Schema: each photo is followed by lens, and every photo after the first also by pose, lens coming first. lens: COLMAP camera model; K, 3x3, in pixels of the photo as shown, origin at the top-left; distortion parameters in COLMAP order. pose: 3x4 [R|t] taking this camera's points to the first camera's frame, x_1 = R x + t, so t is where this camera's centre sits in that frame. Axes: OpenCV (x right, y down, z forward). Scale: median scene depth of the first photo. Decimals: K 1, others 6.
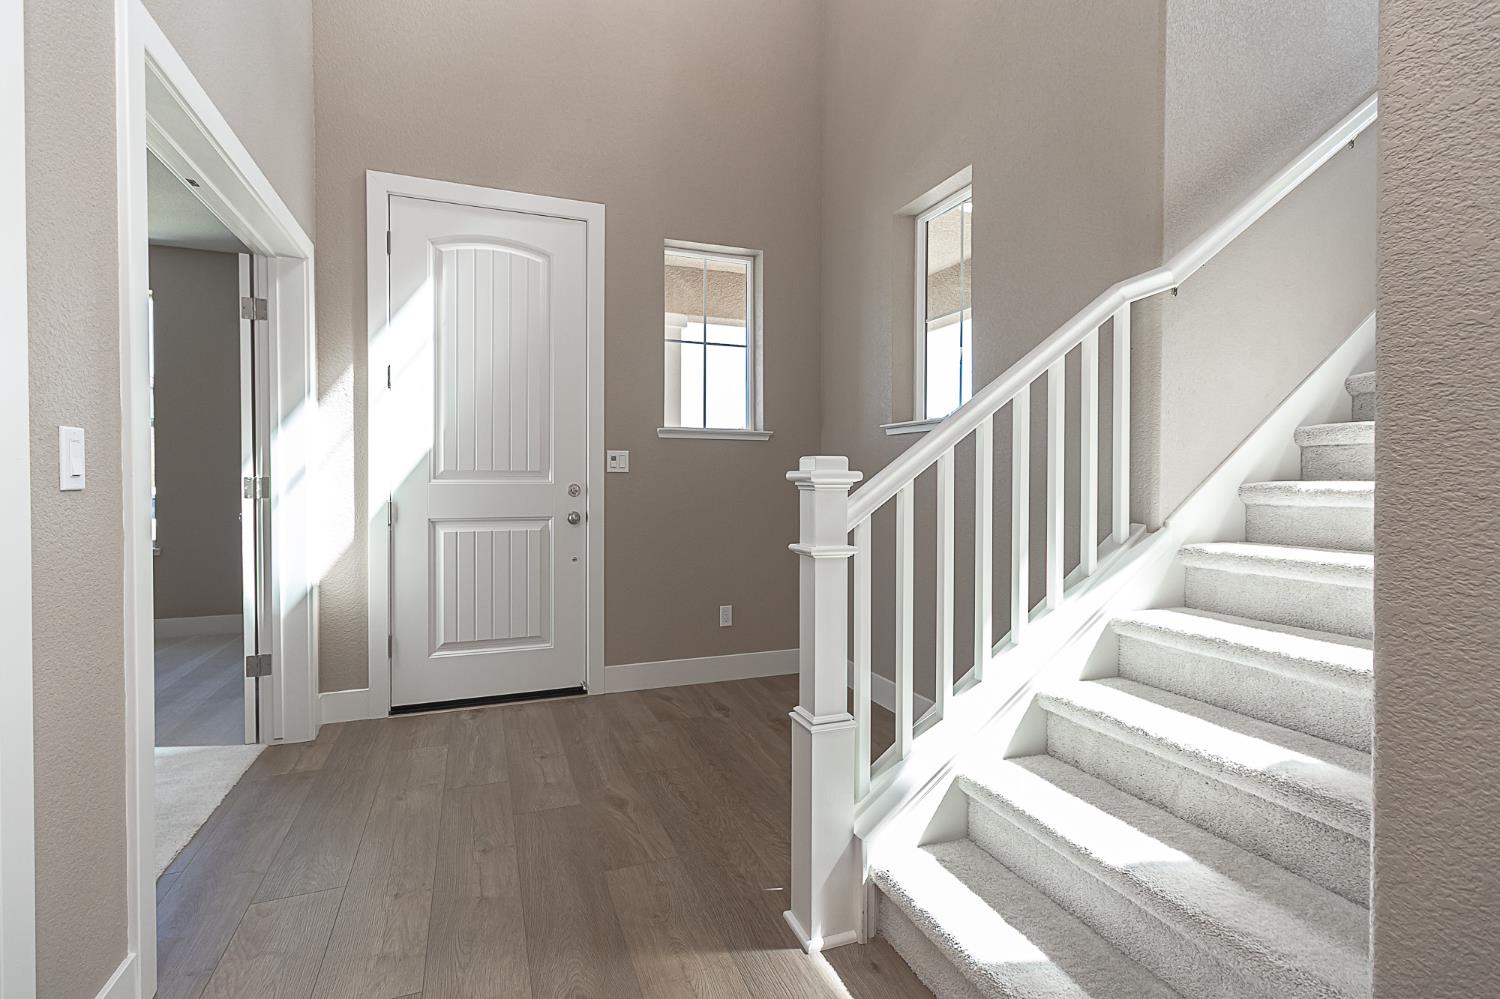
lens RADIAL K [[678.1, 0, 746.4], [0, 678.1, 490.5], [0, 0, 1]] dist [-0.005618, -0.000016]
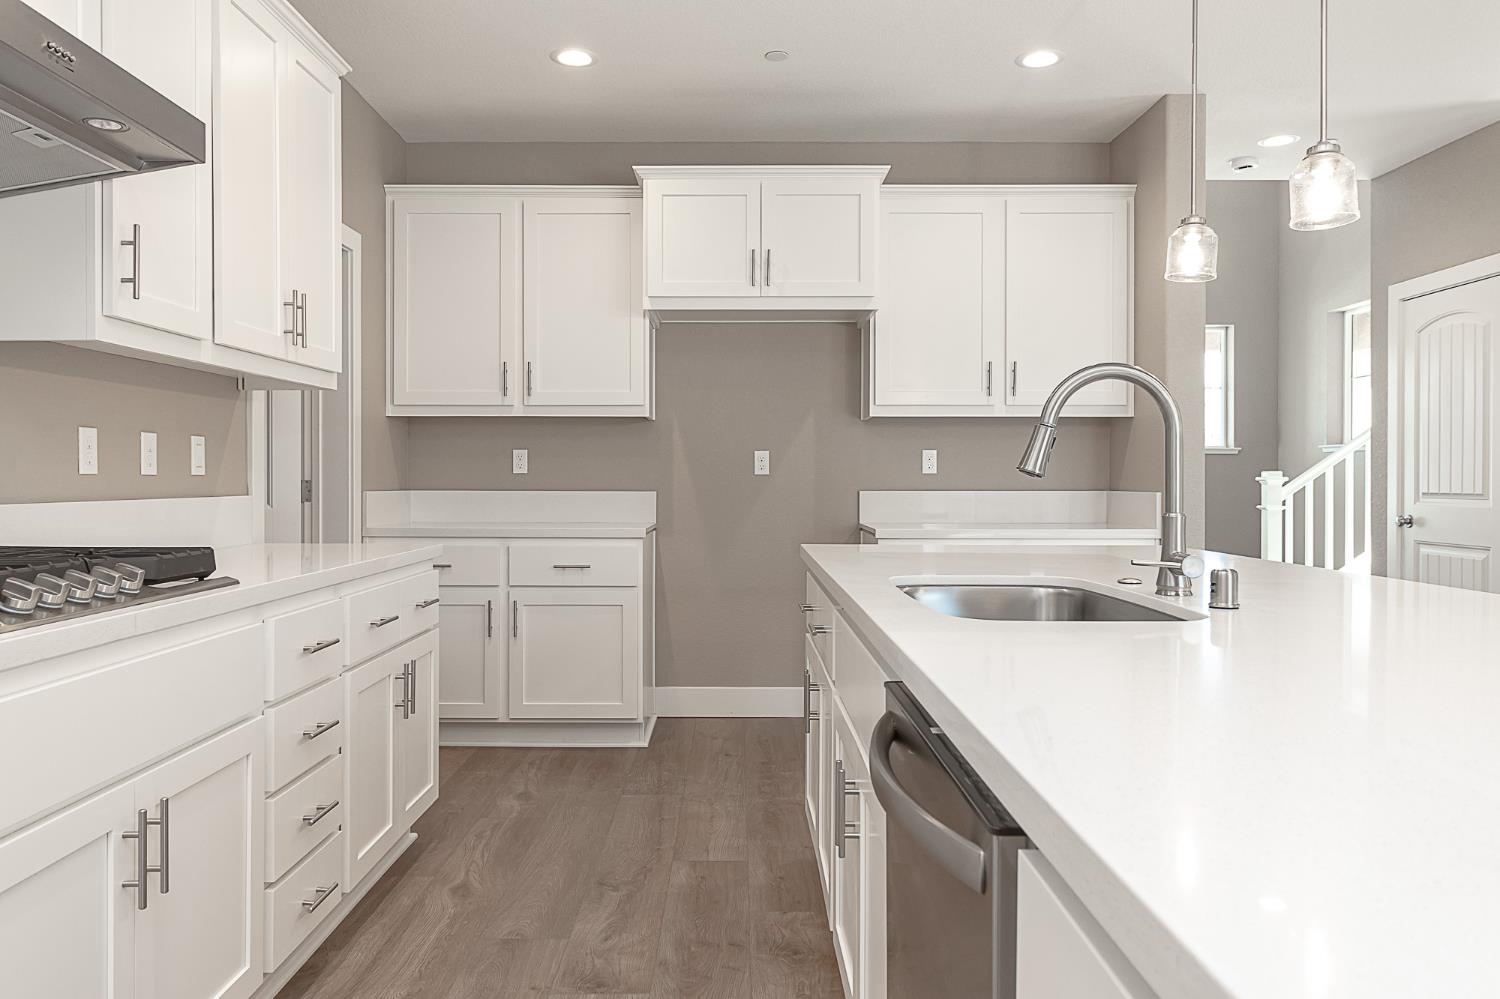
lens RADIAL K [[1078.4, 0, 718.0], [0, 1078.4, 486.0], [0, 0, 1]] dist [0.002845, 0.008748]
pose [[0.925030, -0.002022, -0.379890, -0.271987], [-0.001959, 0.999947, -0.010093, 0.050524], [0.379890, 0.010081, 0.924977, -3.564891]]
